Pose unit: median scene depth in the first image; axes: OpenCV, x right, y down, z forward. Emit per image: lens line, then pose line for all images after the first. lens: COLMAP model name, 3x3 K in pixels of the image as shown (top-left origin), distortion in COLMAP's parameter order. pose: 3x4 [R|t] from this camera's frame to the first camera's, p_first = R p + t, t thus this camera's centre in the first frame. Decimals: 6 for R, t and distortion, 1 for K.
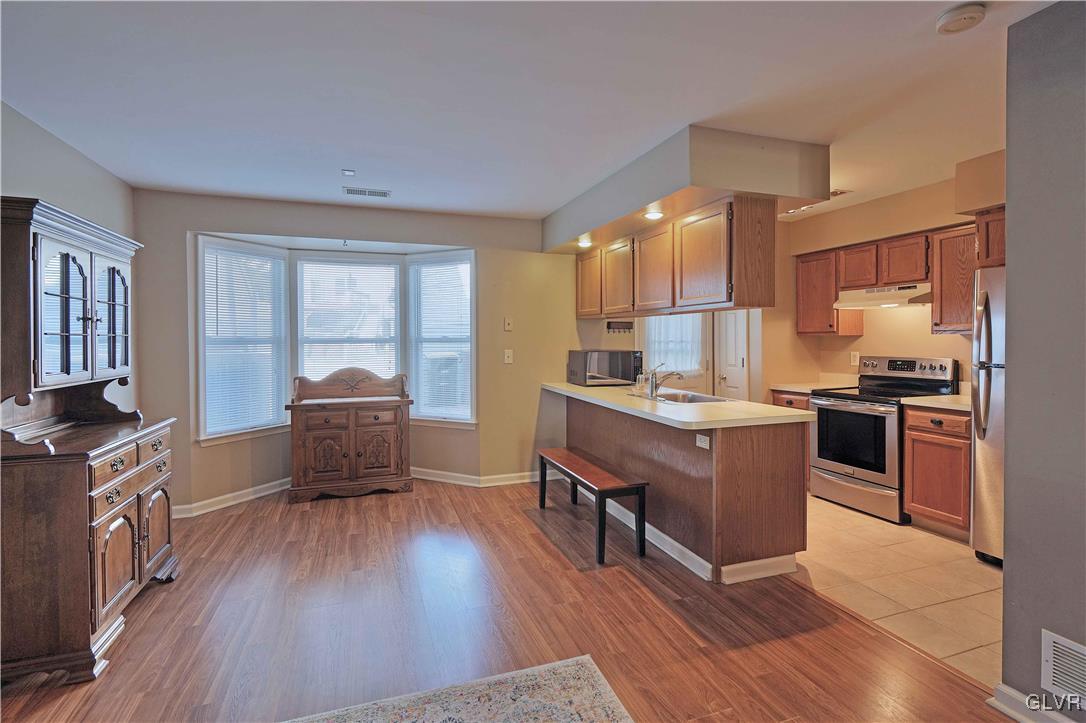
lens RADIAL K [[501.6, 0, 537.8], [0, 501.6, 346.1], [0, 0, 1]] dist [0.000947, 0.000095]
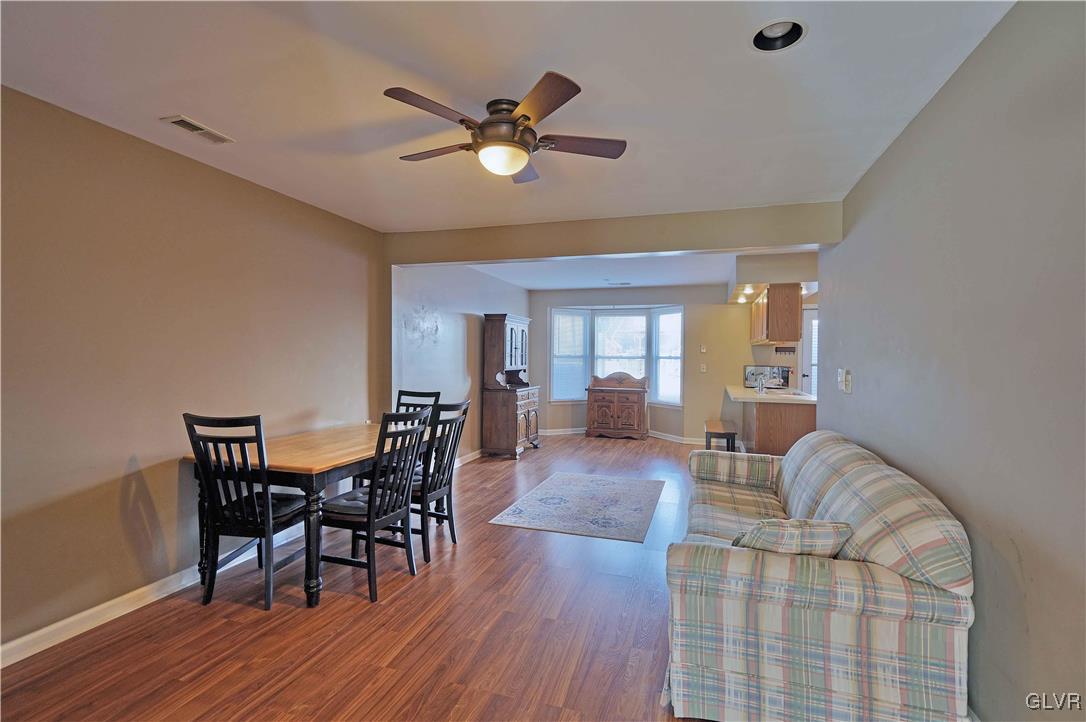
lens RADIAL K [[503.6, 0, 538.2], [0, 503.6, 362.8], [0, 0, 1]] dist [0.001154, 0.000053]
pose [[0.792351, 0.020108, -0.609734, 0.570485], [-0.022812, 0.999734, 0.003325, 0.010972], [0.609638, 0.011275, 0.792599, -0.713471]]
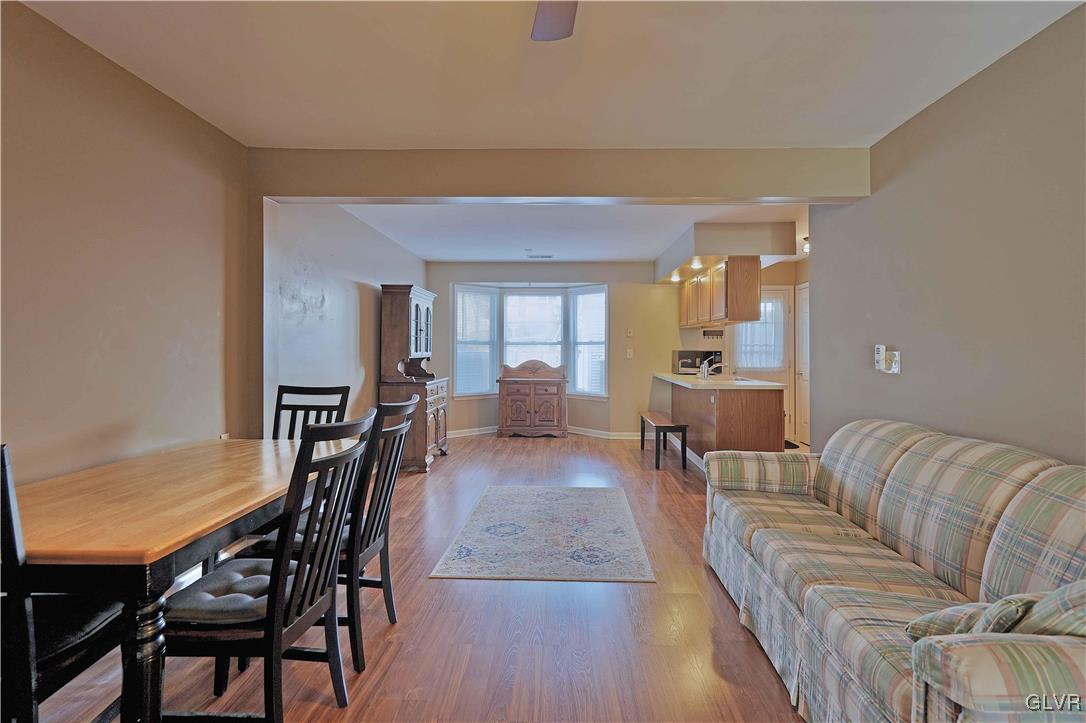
lens RADIAL K [[521.7, 0, 549.1], [0, 521.7, 345.8], [0, 0, 1]] dist [0.000561, 0.000422]
pose [[0.933434, 0.004982, -0.358715, 0.298574], [-0.013191, 0.999704, -0.020441, 0.034012], [0.358507, 0.023812, 0.933223, -0.589504]]
